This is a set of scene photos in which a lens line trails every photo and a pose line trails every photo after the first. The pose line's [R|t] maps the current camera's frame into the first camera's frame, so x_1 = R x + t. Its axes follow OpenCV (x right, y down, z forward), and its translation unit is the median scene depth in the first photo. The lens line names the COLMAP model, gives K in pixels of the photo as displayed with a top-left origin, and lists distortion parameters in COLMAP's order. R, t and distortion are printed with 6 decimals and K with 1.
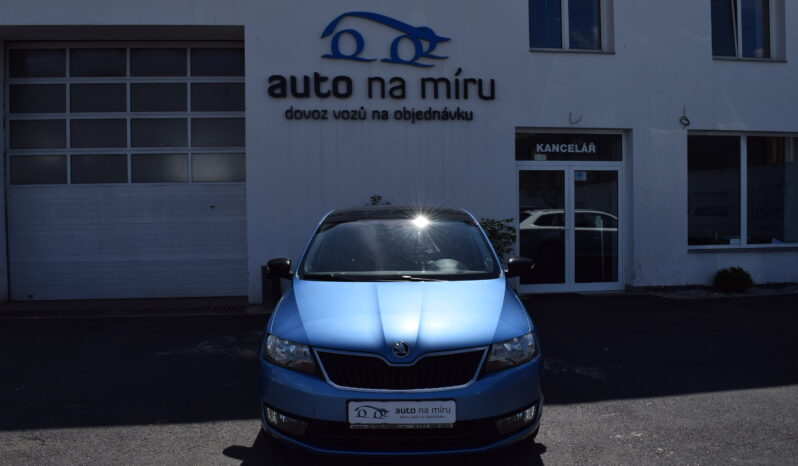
lens RADIAL K [[633.6, 0, 399.0], [0, 633.6, 233.0], [0, 0, 1]] dist [-0.109876, 0.000196]
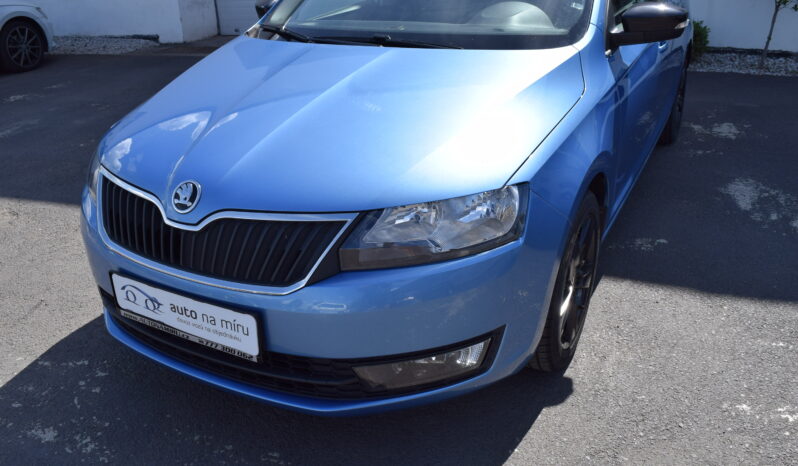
lens RADIAL K [[633.6, 0, 399.0], [0, 633.6, 233.0], [0, 0, 1]] dist [-0.109876, 0.000196]
pose [[0.870206, 0.187087, -0.455786, 0.388581], [0.014590, 0.914908, 0.403399, 0.010569], [0.492473, -0.357690, 0.793428, 0.674316]]
